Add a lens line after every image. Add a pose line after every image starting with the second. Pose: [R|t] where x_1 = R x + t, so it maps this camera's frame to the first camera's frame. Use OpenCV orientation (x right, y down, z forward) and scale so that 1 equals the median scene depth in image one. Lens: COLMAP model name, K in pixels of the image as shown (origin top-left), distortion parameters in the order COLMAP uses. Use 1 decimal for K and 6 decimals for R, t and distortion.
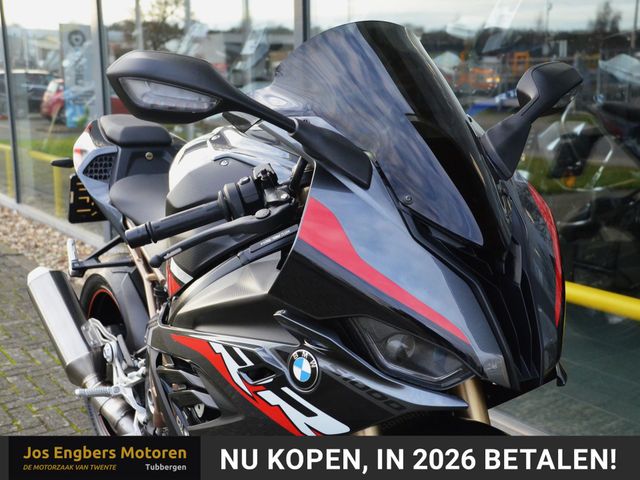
lens RADIAL K [[841.7, 0, 349.4], [0, 841.7, 233.9], [0, 0, 1]] dist [0.077419, 0.000000]
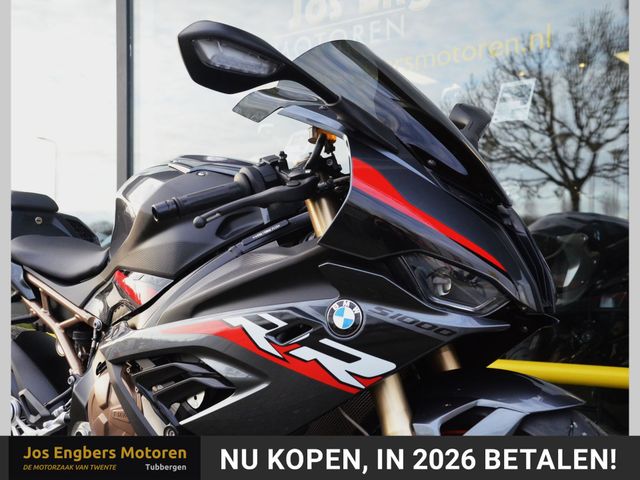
lens RADIAL K [[800.9, 0, 318.9], [0, 800.9, 242.3], [0, 0, 1]] dist [0.043765, 0.000000]
pose [[0.949585, 0.012766, 0.313248, -0.391096], [0.055197, 0.976754, -0.207133, 0.264689], [-0.308611, 0.213981, 0.926807, 0.036720]]
